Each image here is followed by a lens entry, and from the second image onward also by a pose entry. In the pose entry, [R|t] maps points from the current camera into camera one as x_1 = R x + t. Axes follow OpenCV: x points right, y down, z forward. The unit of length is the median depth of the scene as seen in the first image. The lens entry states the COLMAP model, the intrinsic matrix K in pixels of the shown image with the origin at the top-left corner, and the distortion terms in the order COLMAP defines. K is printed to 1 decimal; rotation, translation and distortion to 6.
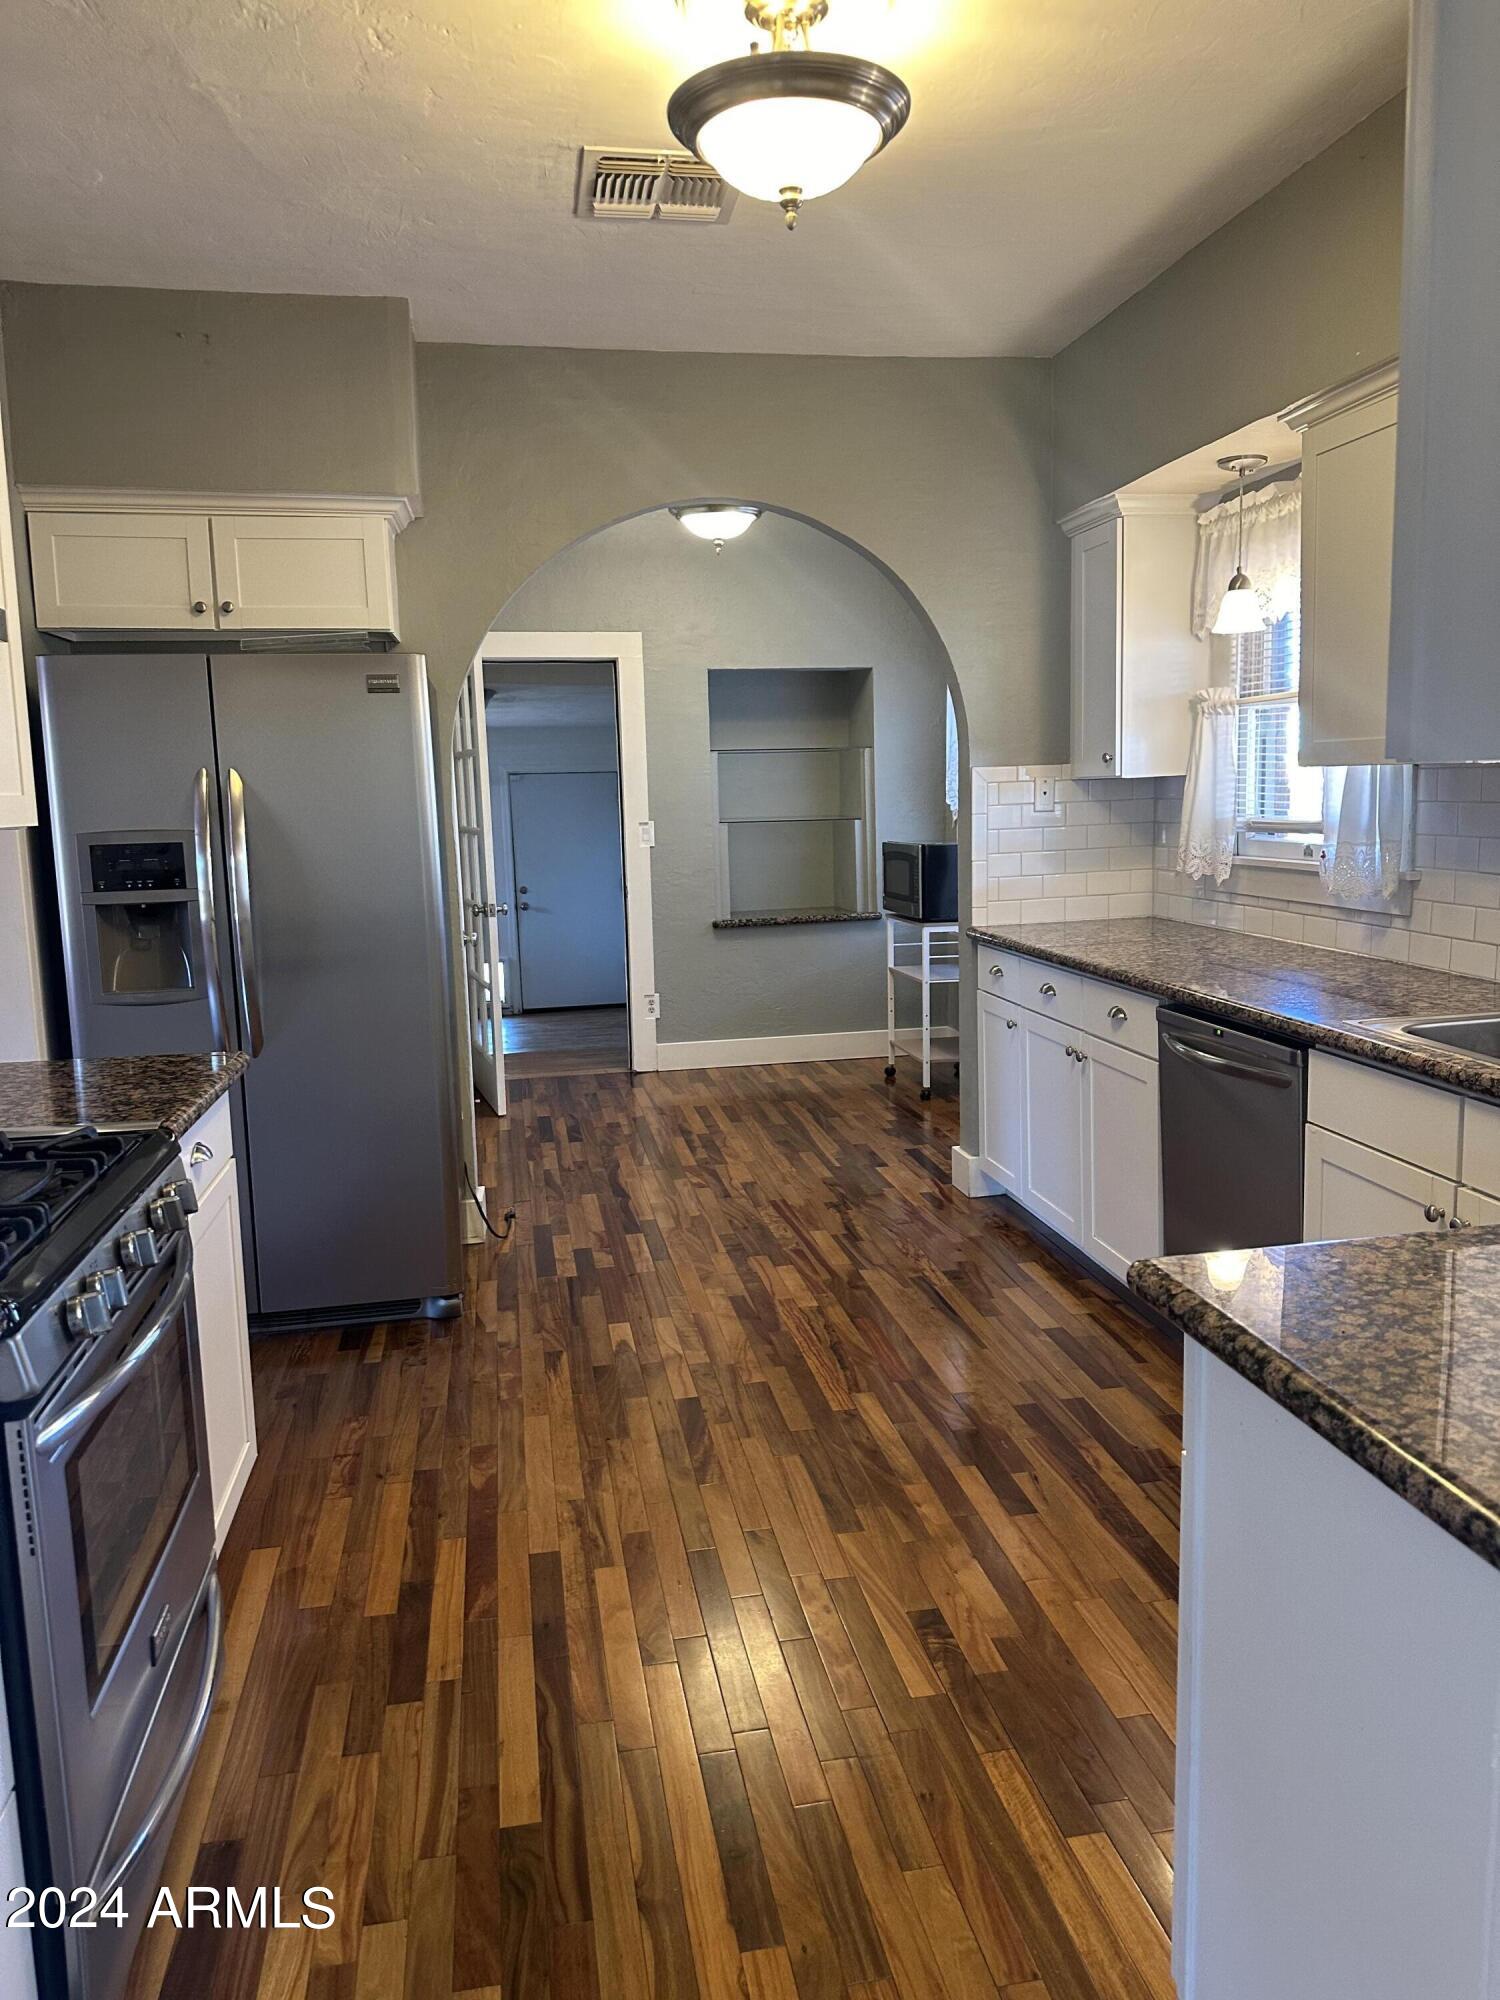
lens RADIAL K [[1433.5, 0, 747.4], [0, 1433.5, 1006.5], [0, 0, 1]] dist [0.084275, -0.125414]
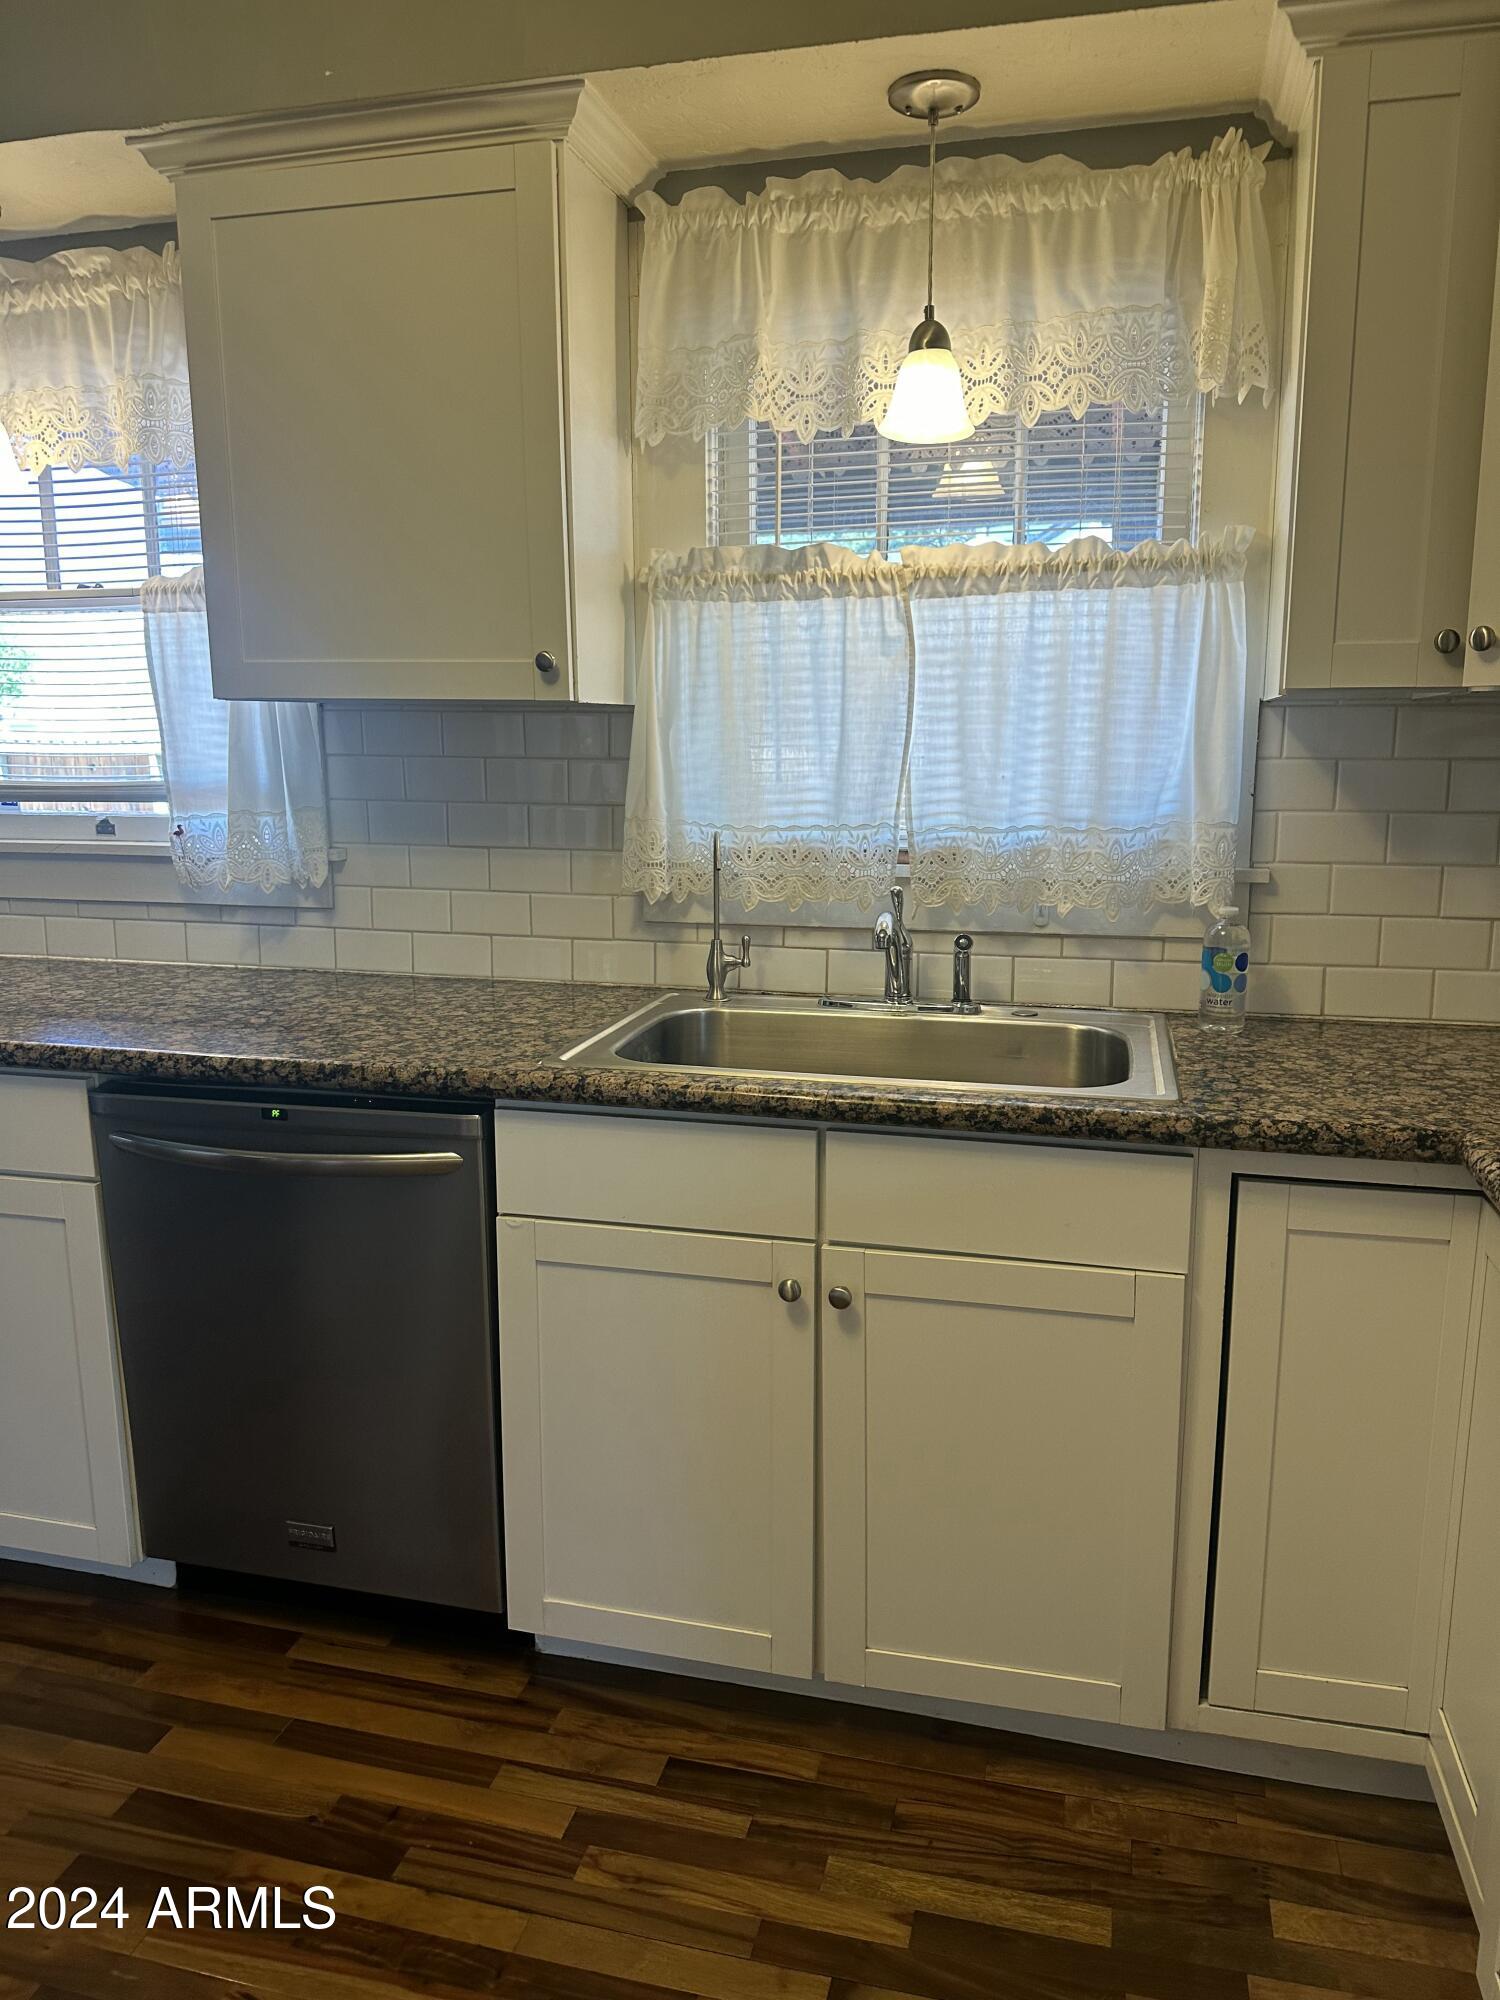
lens RADIAL K [[1433.5, 0, 747.4], [0, 1433.5, 1006.5], [0, 0, 1]] dist [0.084275, -0.125414]
pose [[0.405235, -0.147482, 0.902238, -0.141893], [0.131984, 0.986001, 0.101894, -0.060666], [-0.904635, 0.077790, 0.419028, 0.504234]]
